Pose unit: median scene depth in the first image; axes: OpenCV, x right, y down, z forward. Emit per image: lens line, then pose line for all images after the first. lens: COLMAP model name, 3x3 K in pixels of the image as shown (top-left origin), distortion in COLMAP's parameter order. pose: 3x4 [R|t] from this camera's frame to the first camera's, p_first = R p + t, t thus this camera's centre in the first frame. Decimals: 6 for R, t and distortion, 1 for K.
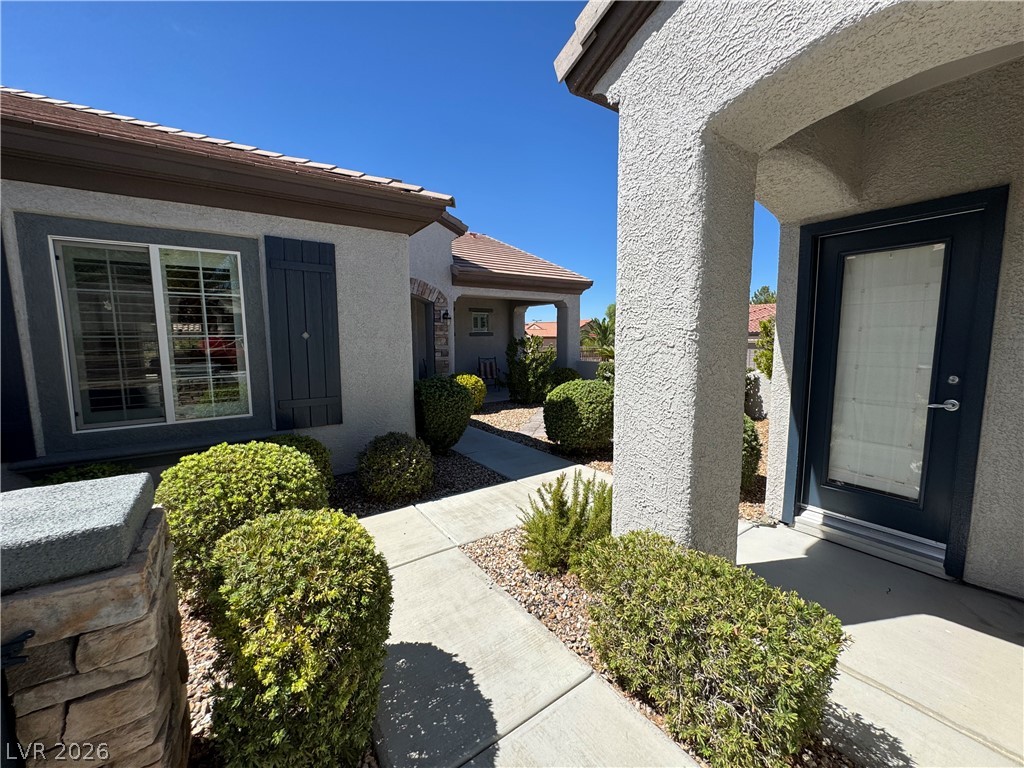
lens RADIAL K [[414.0, 0, 512.0], [0, 414.0, 384.0], [0, 0, 1]] dist [-0.000176, 0.000012]
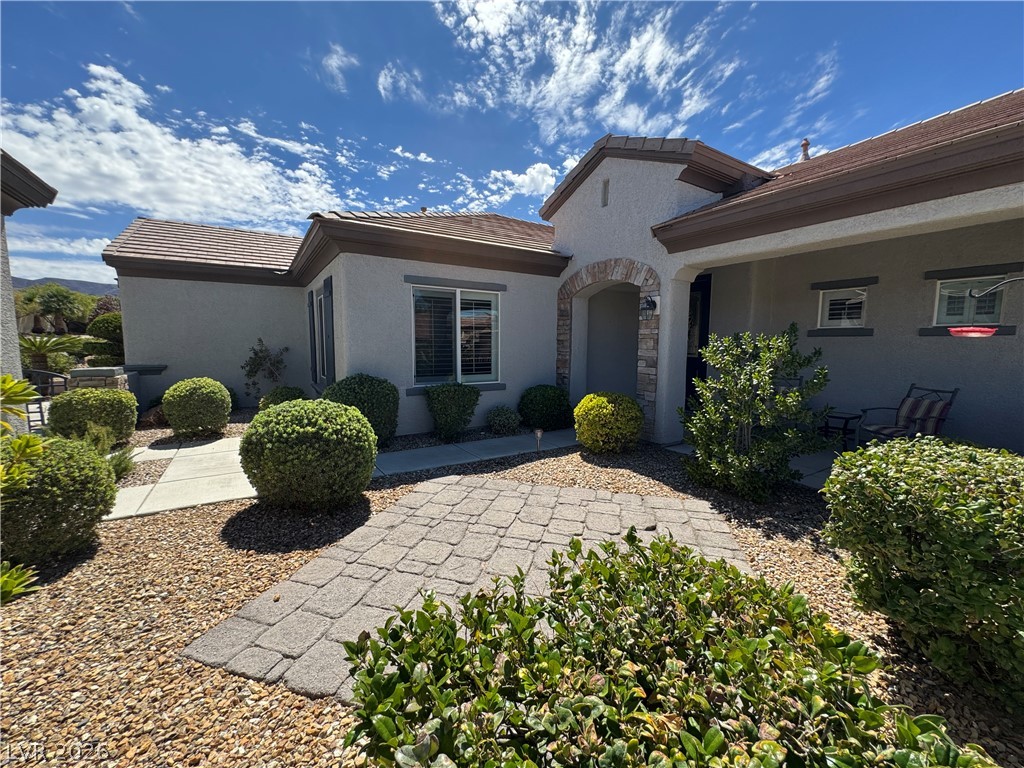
lens RADIAL K [[406.4, 0, 512.0], [0, 406.4, 384.0], [0, 0, 1]] dist [-0.000058, -0.000045]
pose [[-0.028444, 0.112251, -0.993273, 0.475310], [-0.114206, 0.986803, 0.114790, -0.087443], [0.993050, 0.116703, -0.015249, 0.779947]]
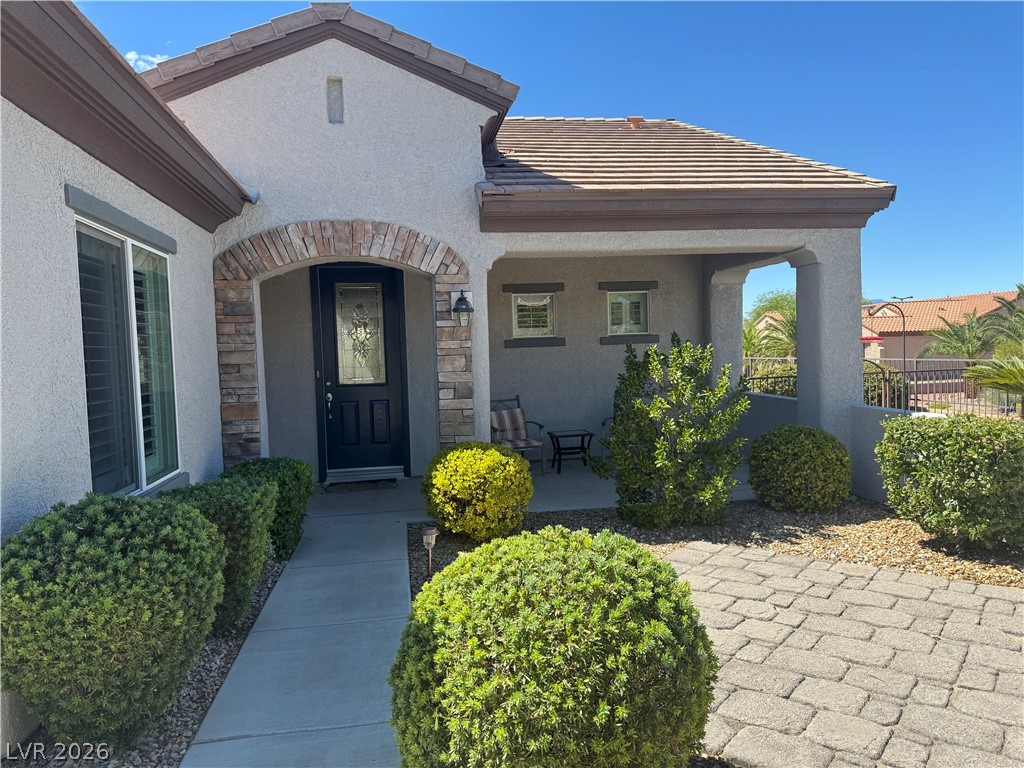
lens RADIAL K [[725.7, 0, 512.0], [0, 725.7, 384.0], [0, 0, 1]] dist [0.079270, 0.000585]
pose [[0.905168, 0.003950, -0.425035, 0.198906], [-0.024501, 0.998779, -0.042897, -0.049679], [0.424347, 0.049242, 0.904160, 0.335300]]
